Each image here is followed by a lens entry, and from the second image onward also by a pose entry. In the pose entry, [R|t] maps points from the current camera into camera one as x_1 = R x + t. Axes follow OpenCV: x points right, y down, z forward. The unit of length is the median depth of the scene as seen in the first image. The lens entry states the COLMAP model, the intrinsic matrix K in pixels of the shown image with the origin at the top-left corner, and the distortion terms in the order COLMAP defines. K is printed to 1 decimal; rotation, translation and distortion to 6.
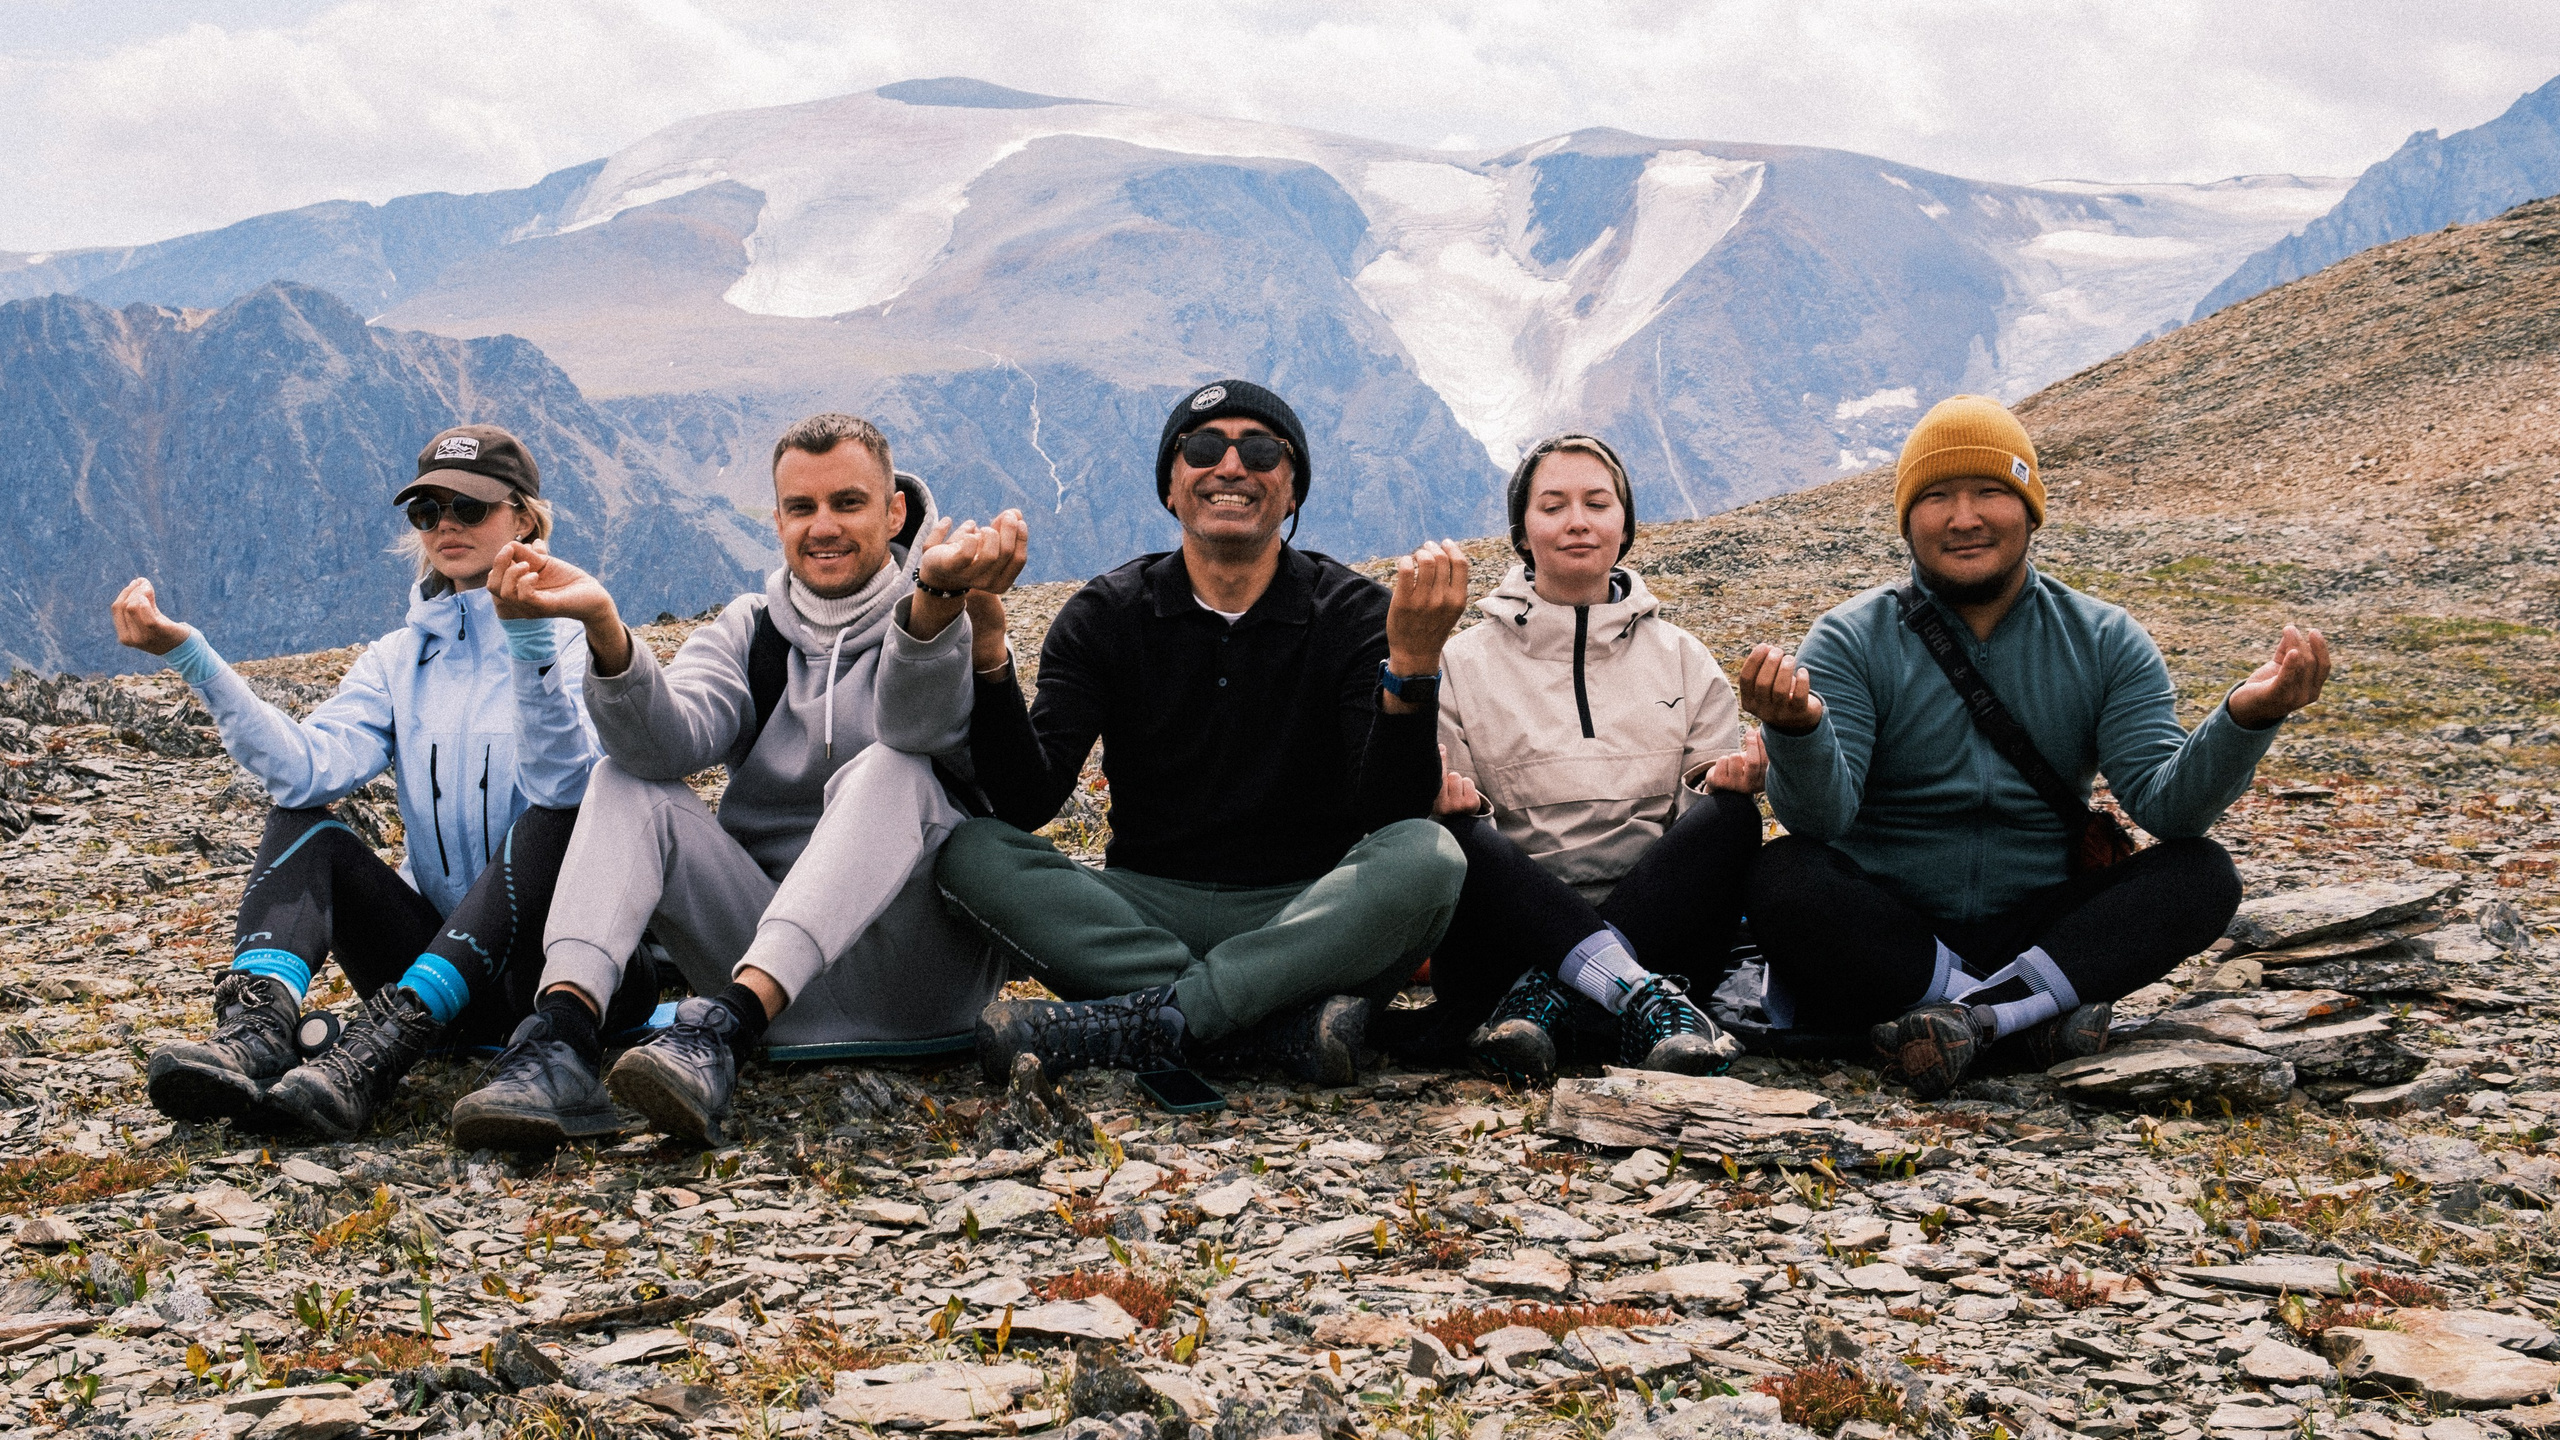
lens RADIAL K [[2806.0, 0, 1102.2], [0, 2806.0, 913.4], [0, 0, 1]] dist [-0.030435, 0.015818]
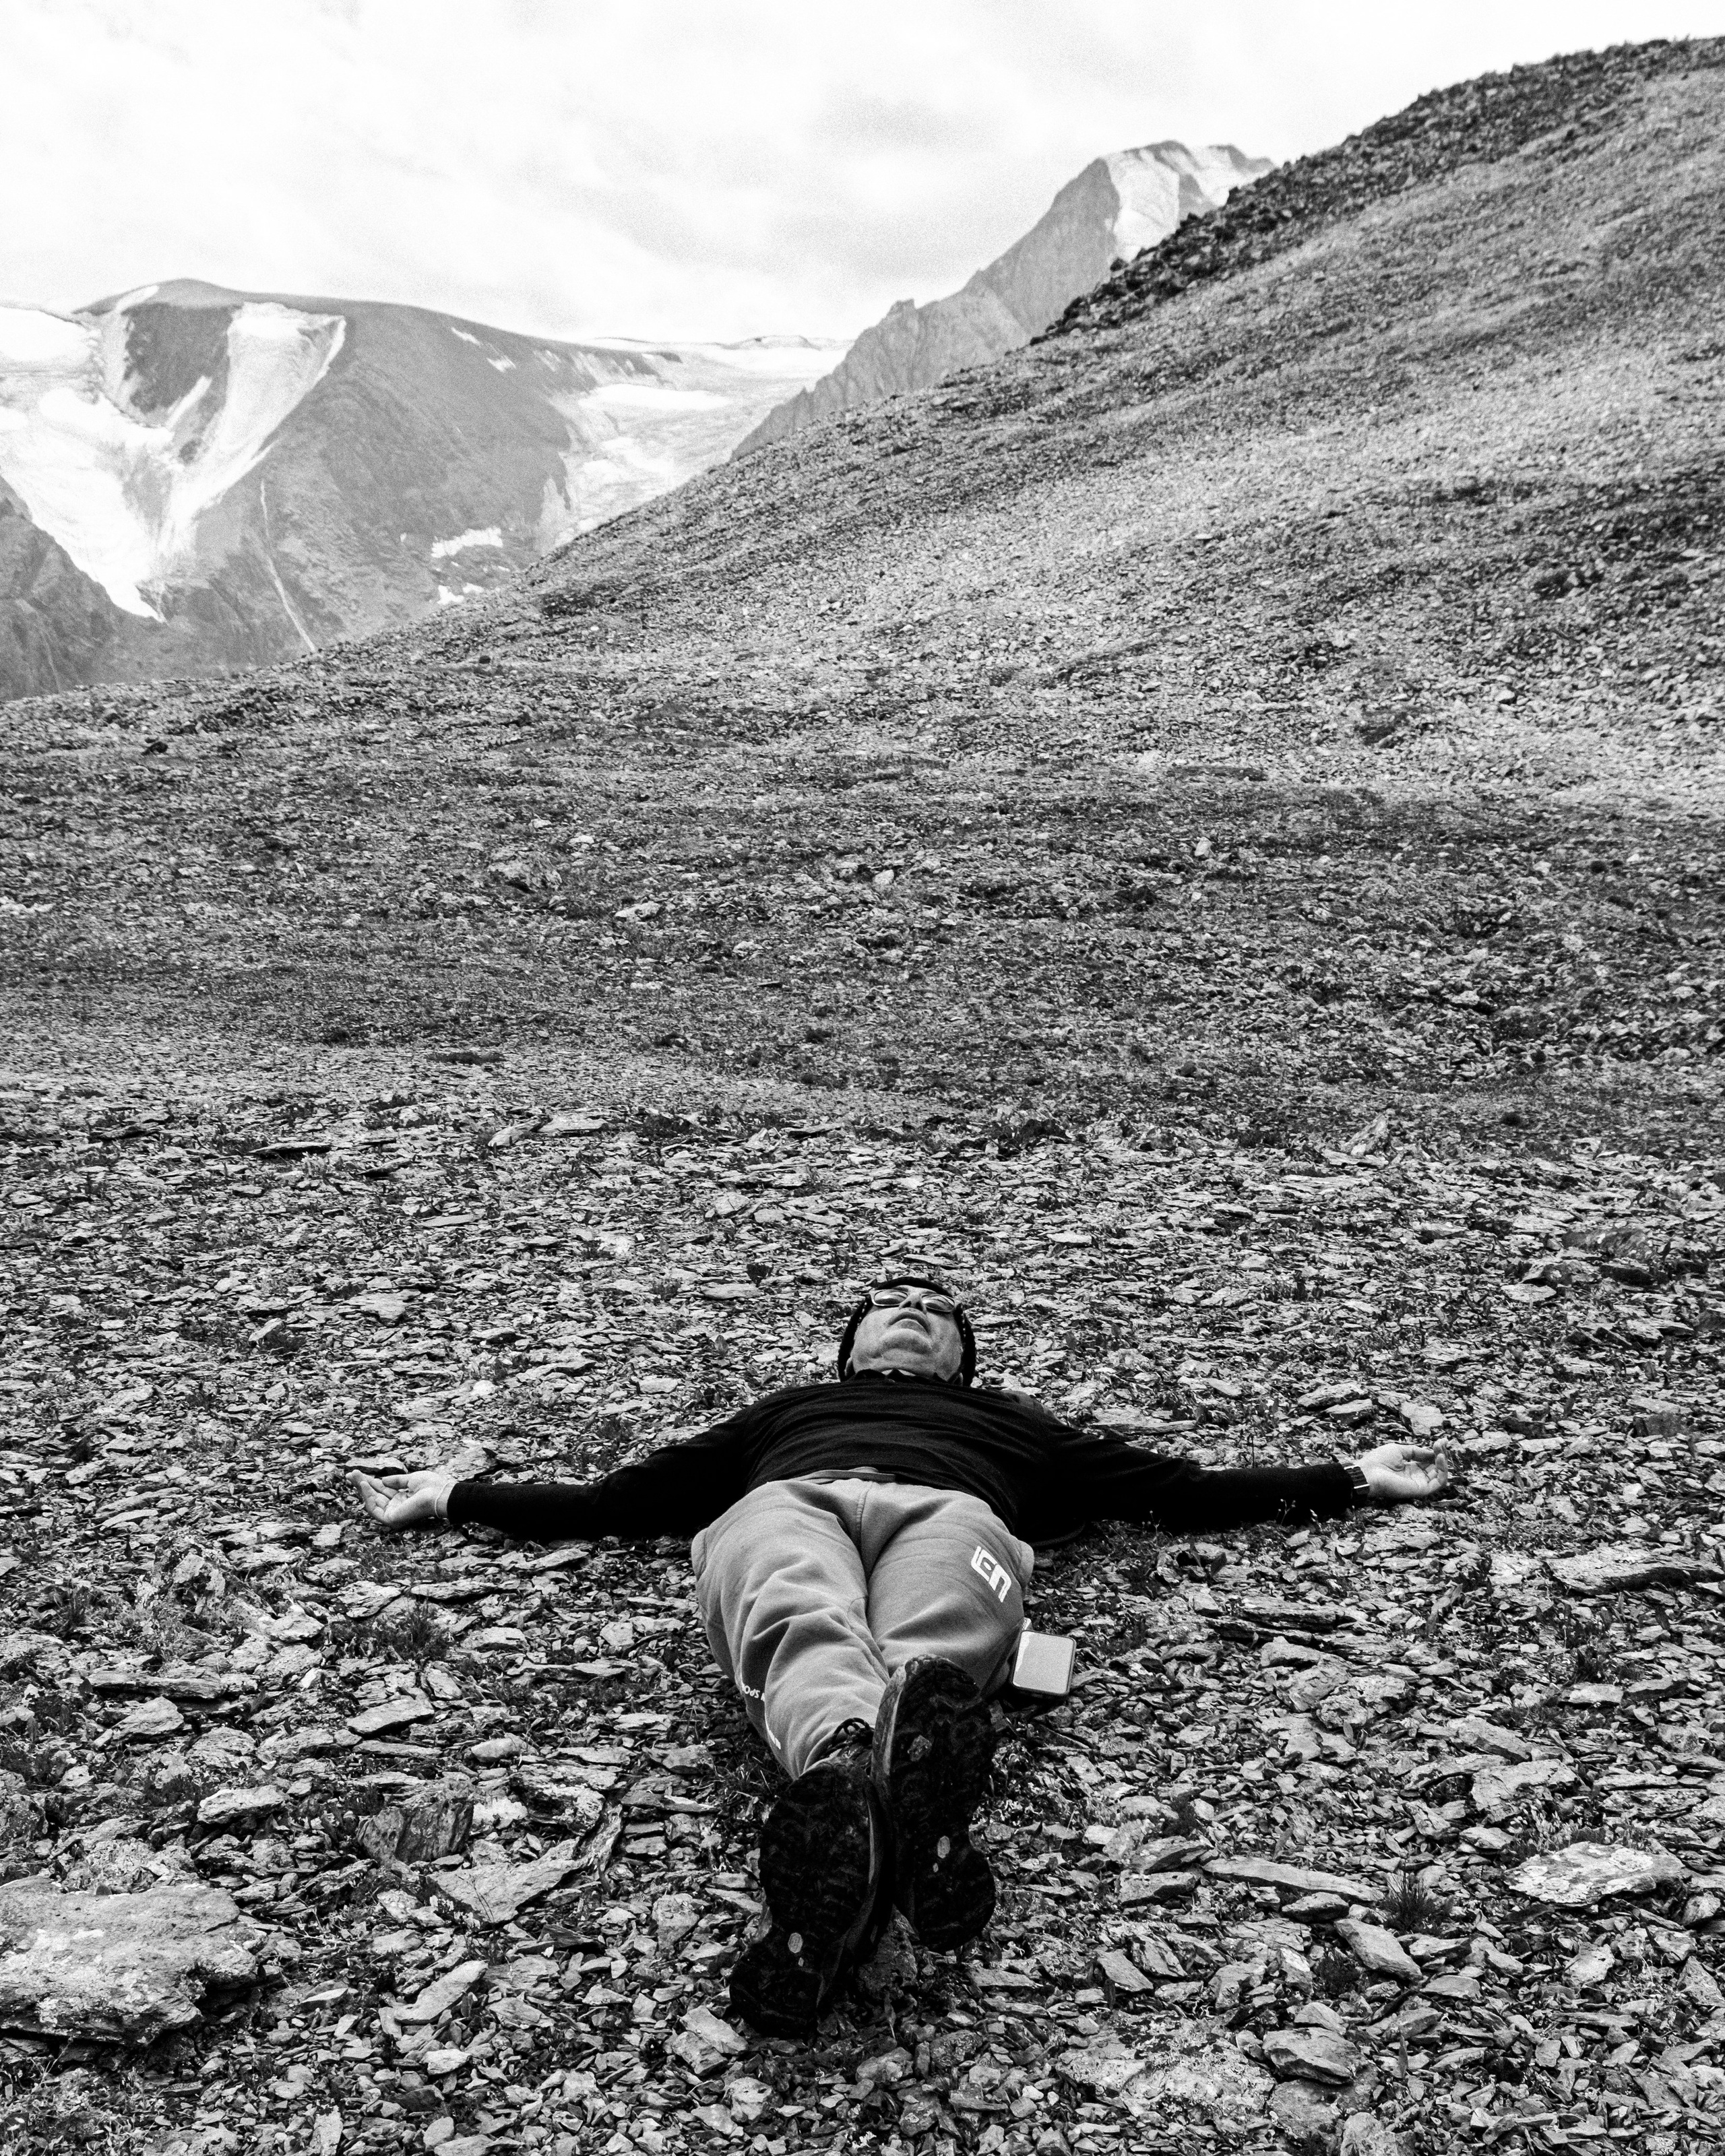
lens RADIAL K [[2434.9, 0, 865.5], [0, 2434.9, 1216.9], [0, 0, 1]] dist [0.006683, -0.016063]
pose [[0.925097, -0.109857, 0.363494, 0.076520], [0.073723, 0.990984, 0.111873, -0.024108], [-0.372507, -0.076696, 0.924855, 0.042699]]
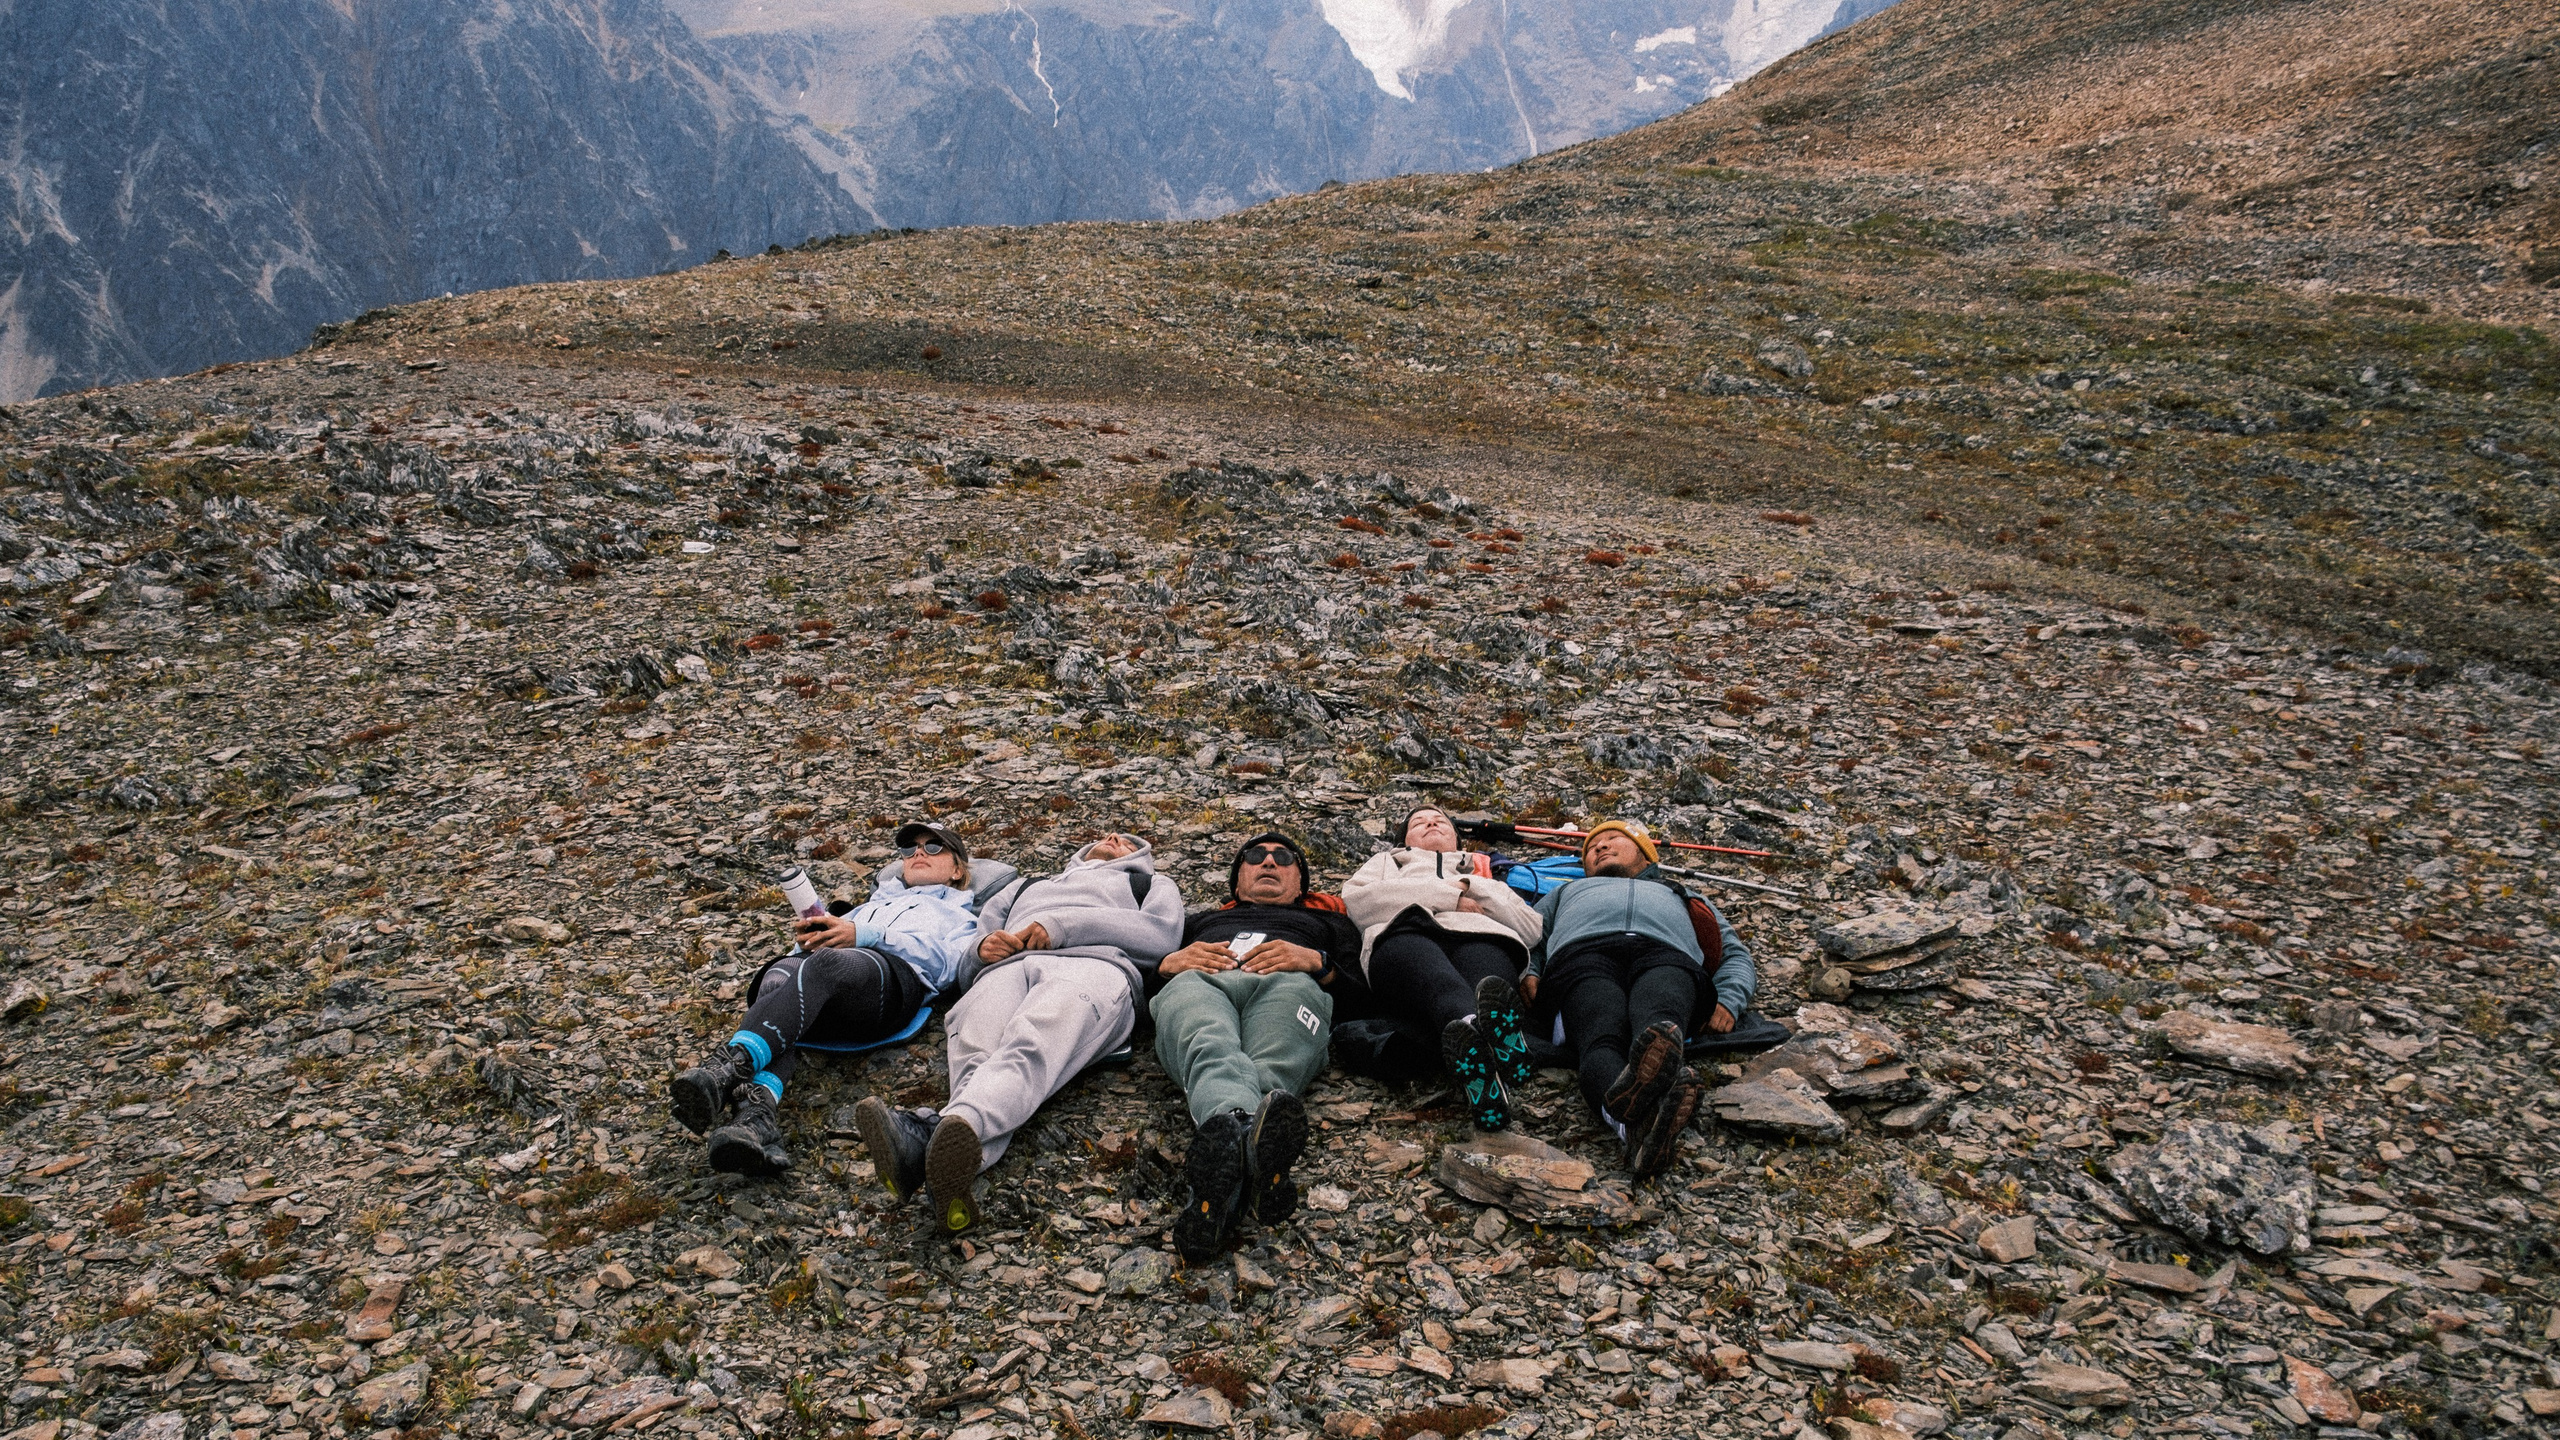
lens RADIAL K [[1991.8, 0, 1158.3], [0, 1991.8, 888.8], [0, 0, 1]] dist [-0.035449, 0.038646]
pose [[0.999345, -0.014118, 0.033315, -0.006283], [0.005449, 0.968955, 0.247179, -0.043565], [-0.035770, -0.246835, 0.968397, -0.019327]]
